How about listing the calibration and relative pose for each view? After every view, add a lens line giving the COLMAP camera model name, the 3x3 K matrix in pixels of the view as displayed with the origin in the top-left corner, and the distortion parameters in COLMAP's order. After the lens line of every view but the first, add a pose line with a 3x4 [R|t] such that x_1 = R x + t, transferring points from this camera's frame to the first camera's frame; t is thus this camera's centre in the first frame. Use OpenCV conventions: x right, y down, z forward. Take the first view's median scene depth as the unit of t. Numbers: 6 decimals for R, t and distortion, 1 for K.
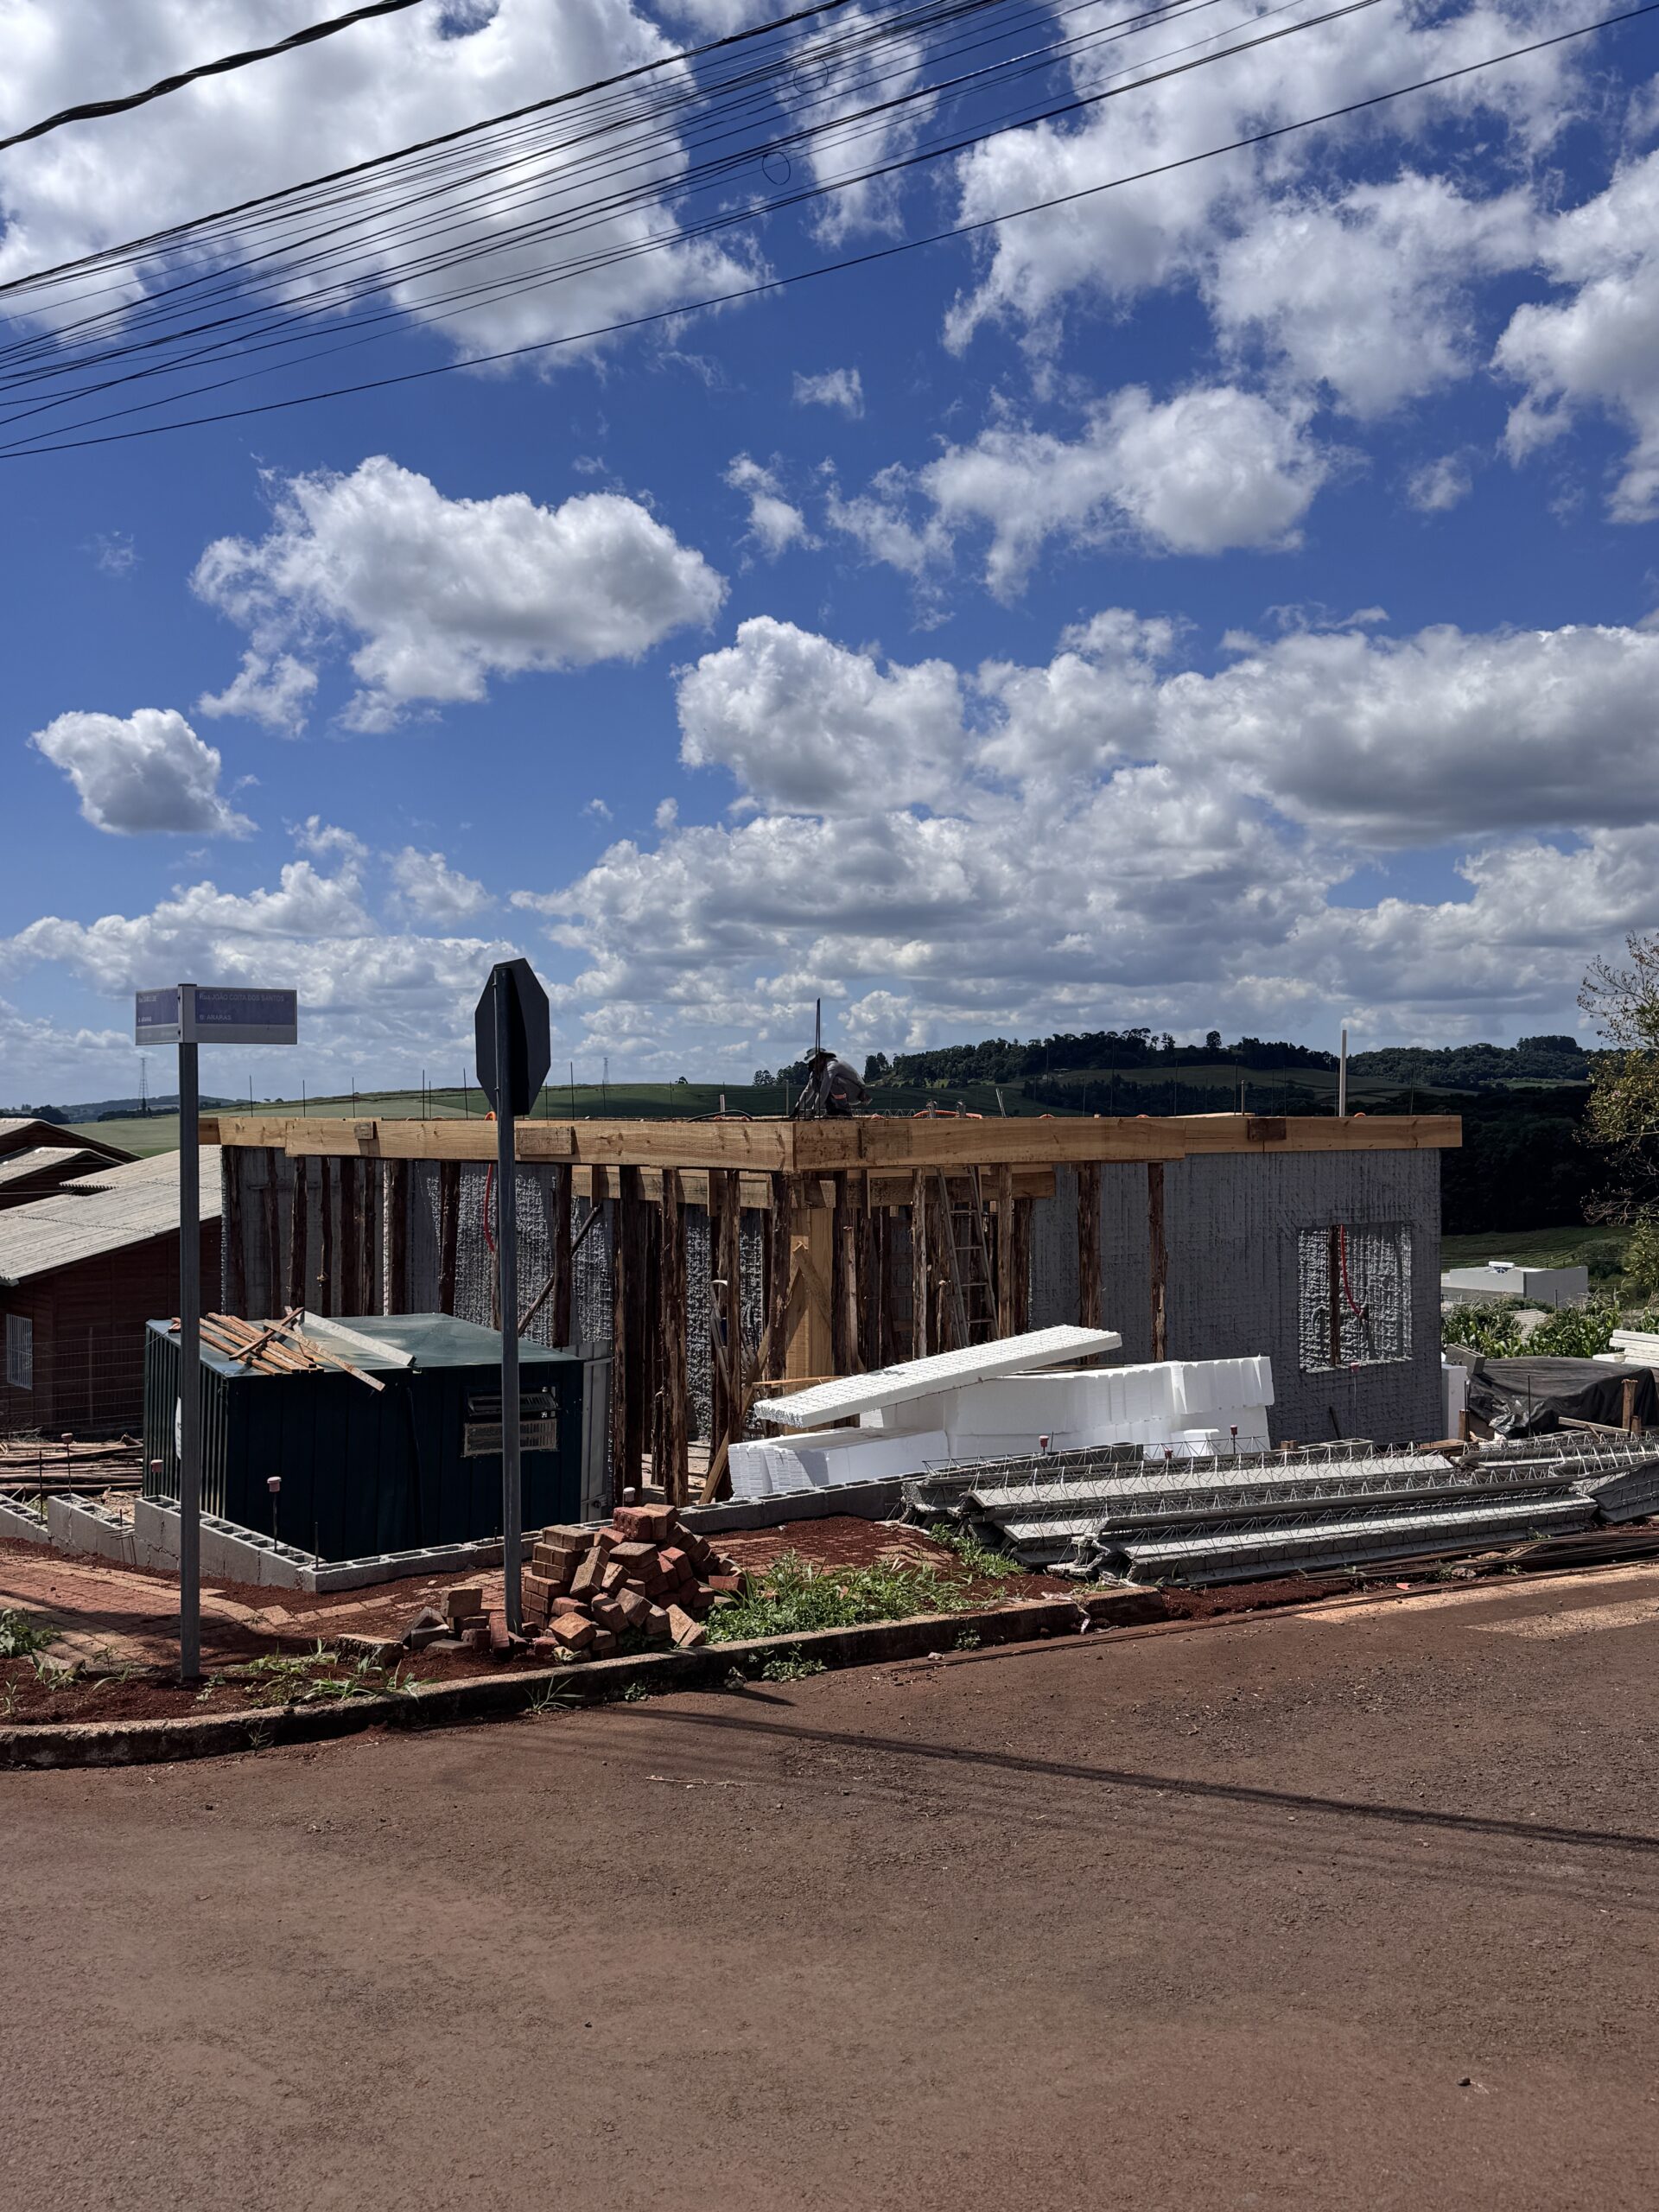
lens RADIAL K [[1999.3, 0, 829.5], [0, 1999.3, 1106.0], [0, 0, 1]] dist [0.139776, -0.000405]
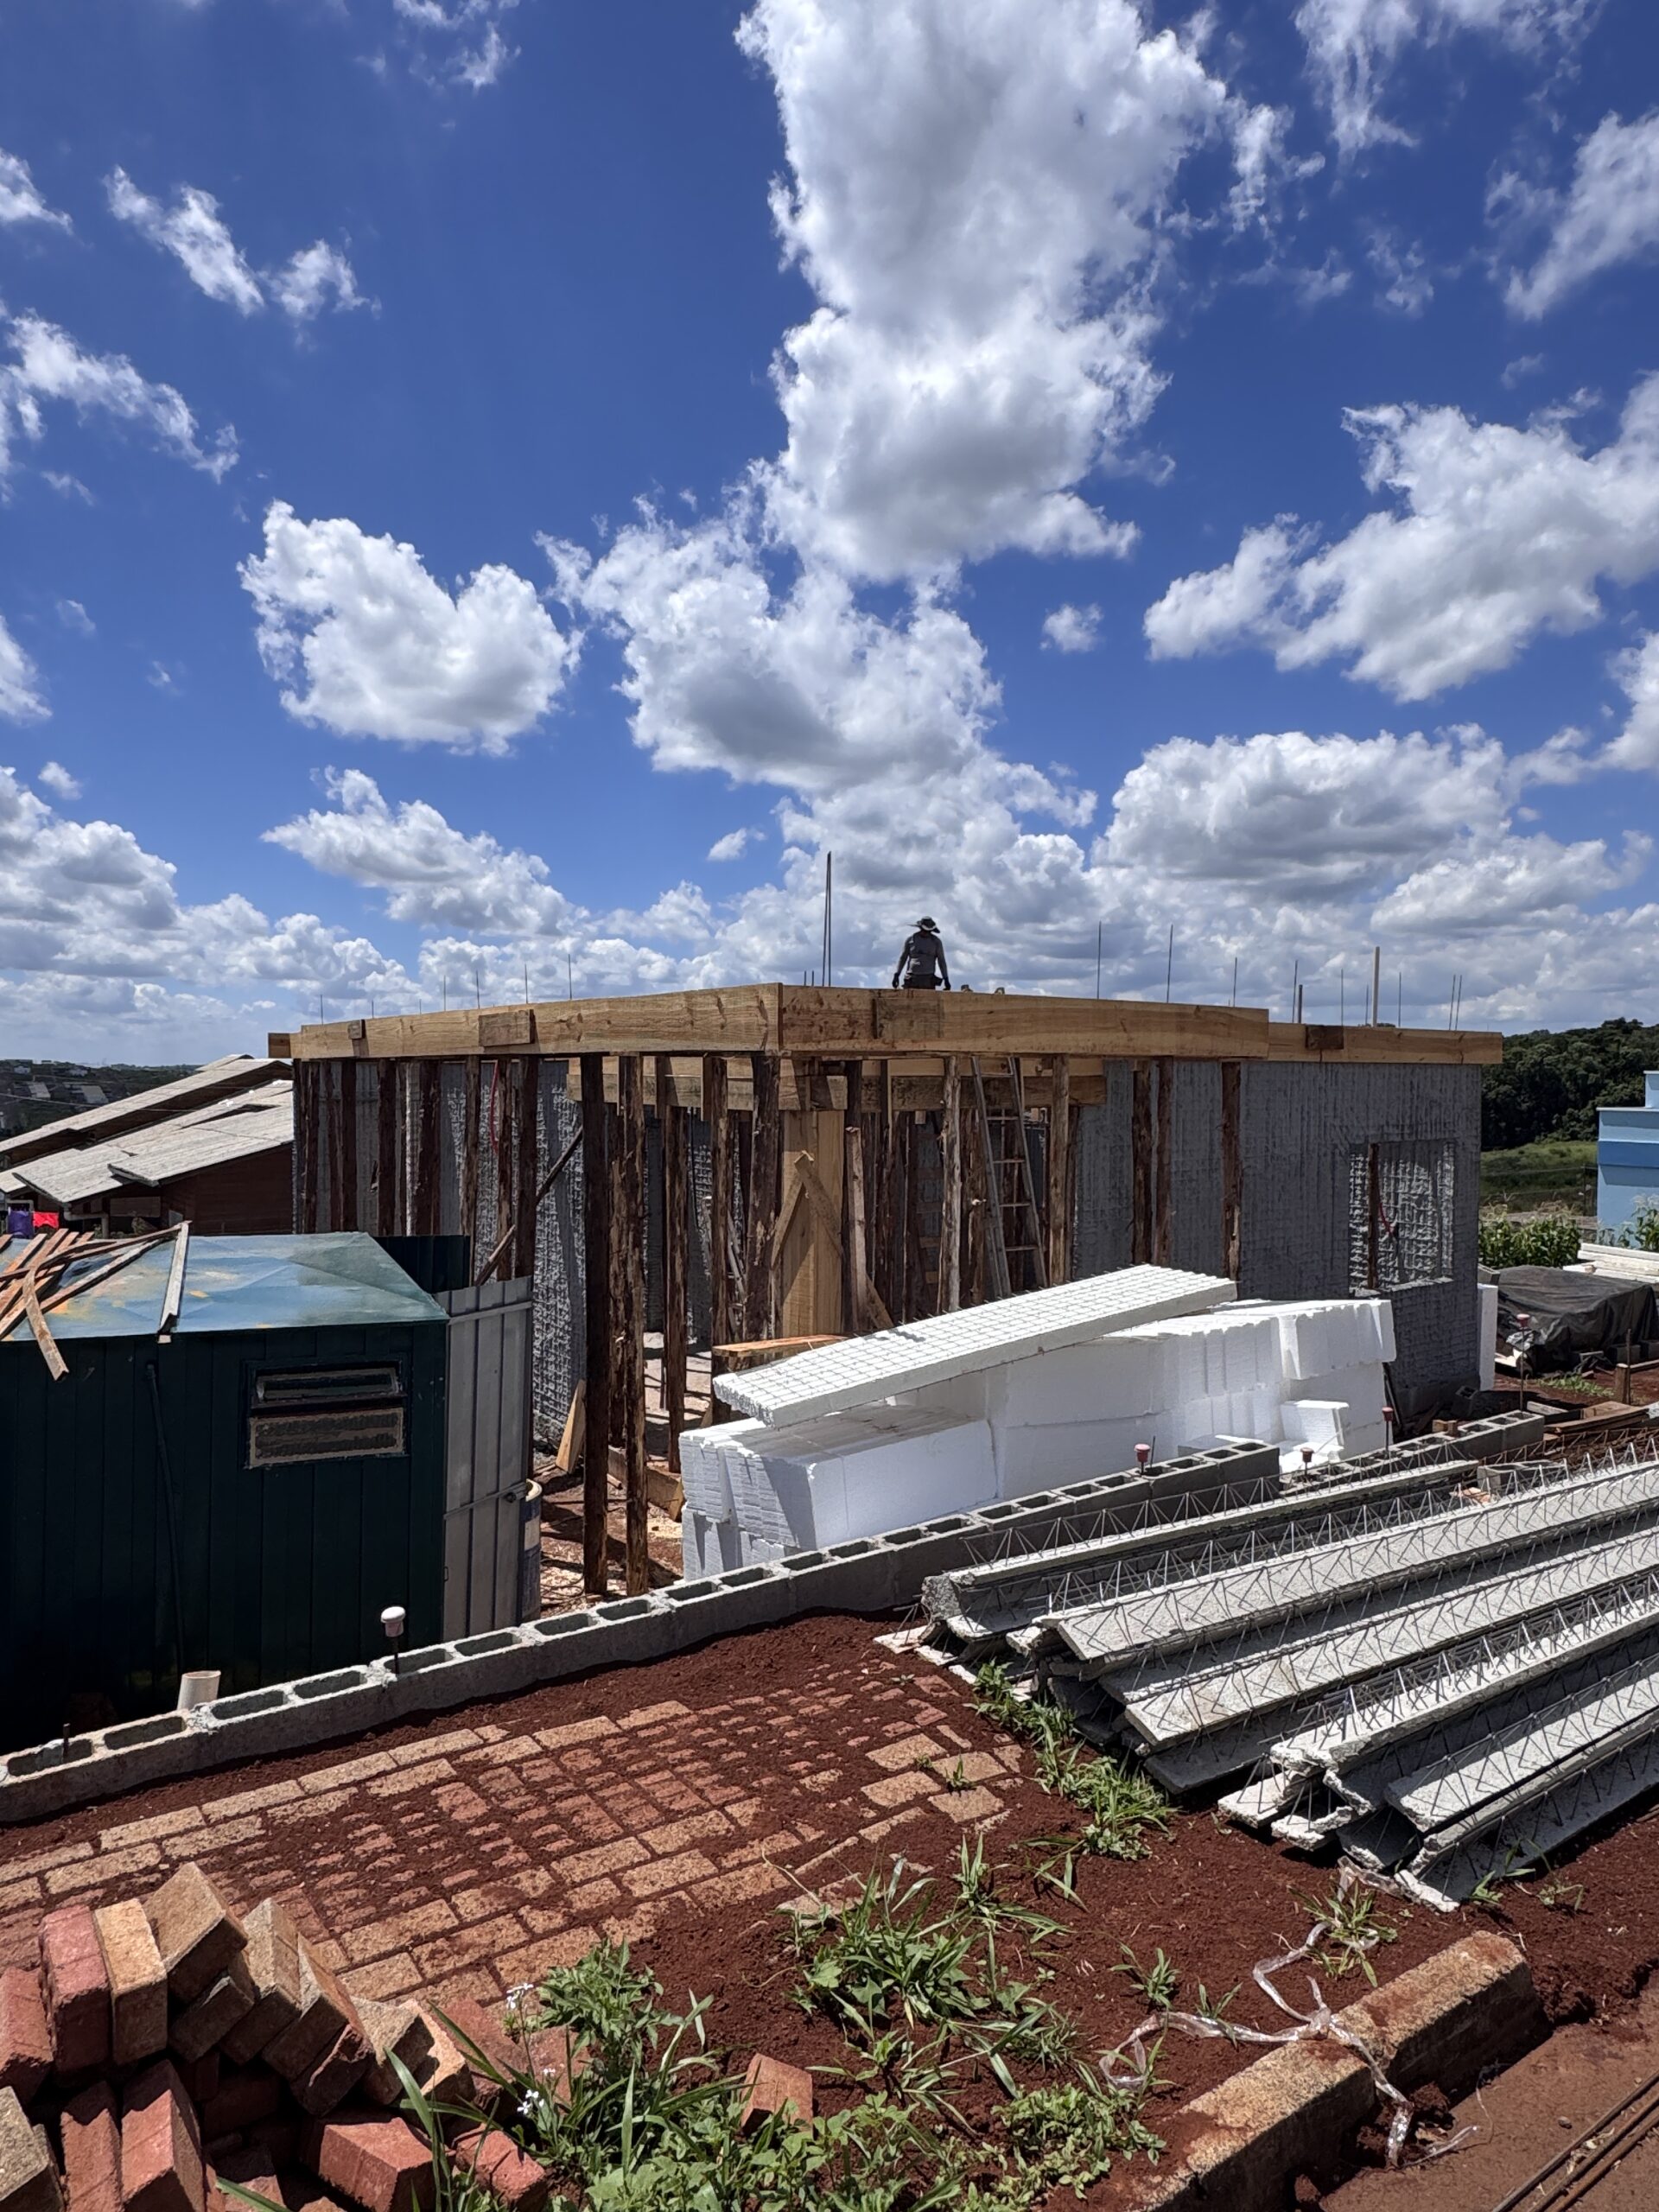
lens RADIAL K [[1359.1, 0, 829.5], [0, 1359.1, 1106.0], [0, 0, 1]] dist [-0.002751, -0.000063]
pose [[0.999239, 0.009128, -0.037929, 0.017875], [-0.008107, 0.999603, 0.026981, 0.036931], [0.038160, -0.026653, 0.998916, 0.482346]]
